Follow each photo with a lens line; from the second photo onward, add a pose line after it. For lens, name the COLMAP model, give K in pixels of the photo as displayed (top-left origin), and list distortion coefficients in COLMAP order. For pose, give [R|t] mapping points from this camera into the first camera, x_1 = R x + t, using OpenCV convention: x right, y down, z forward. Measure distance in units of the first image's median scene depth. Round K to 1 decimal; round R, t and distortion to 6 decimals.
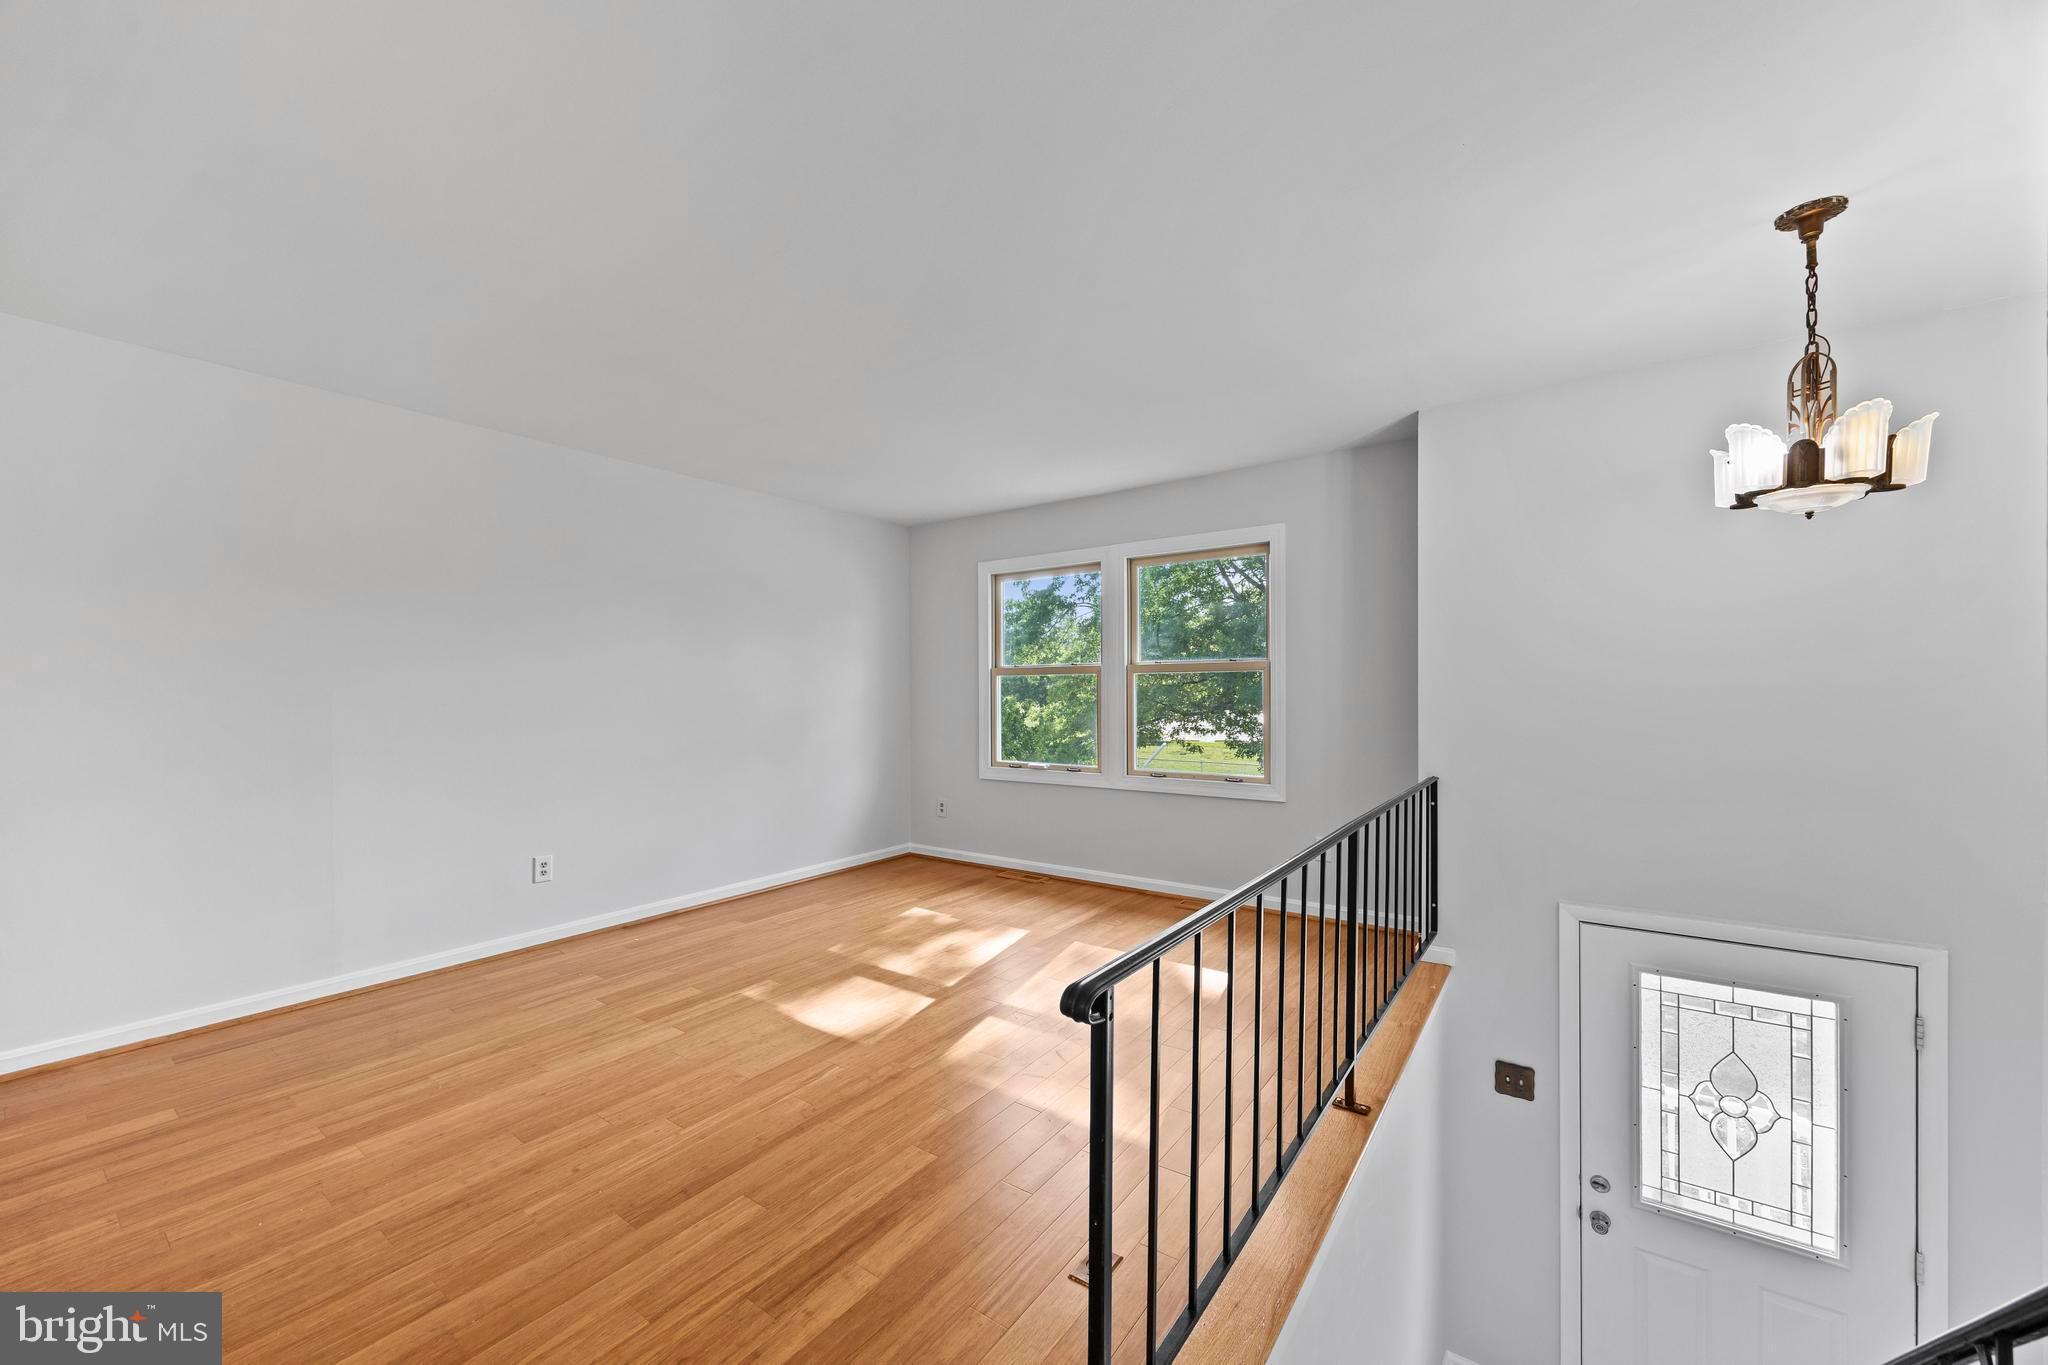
lens RADIAL K [[793.5, 0, 1024.0], [0, 793.5, 682.5], [0, 0, 1]] dist [-0.002368, 0.000205]
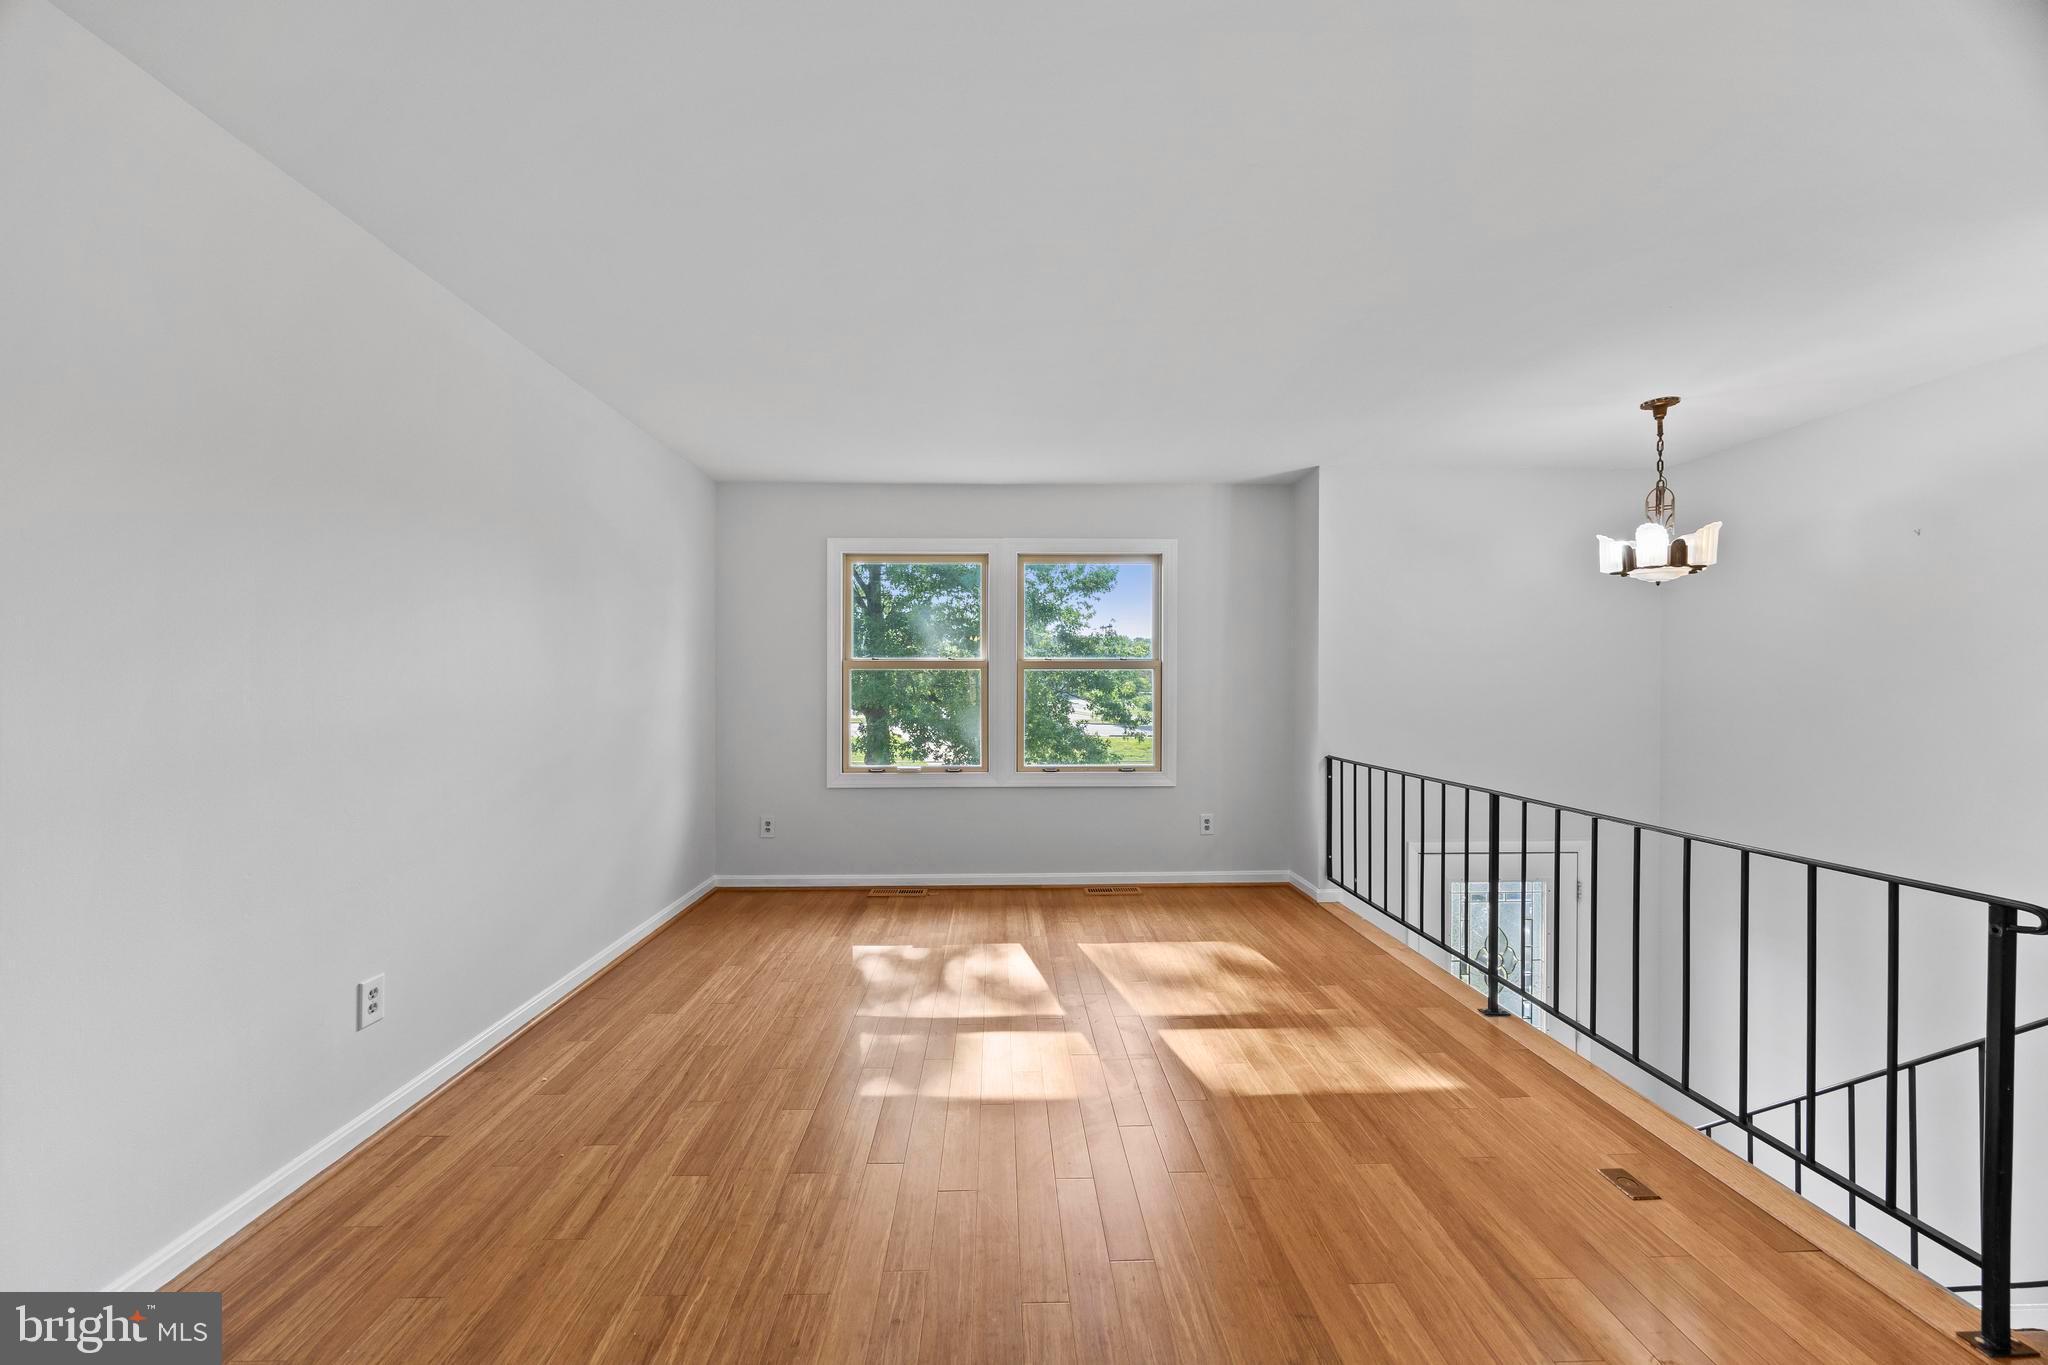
lens RADIAL K [[778.3, 0, 1020.5], [0, 778.3, 682.2], [0, 0, 1]] dist [-0.002462, 0.000098]
pose [[0.789056, 0.009216, 0.614252, -0.556366], [-0.010436, 0.999944, -0.001596, 0.006992], [-0.614233, -0.005151, 0.789108, 0.276368]]
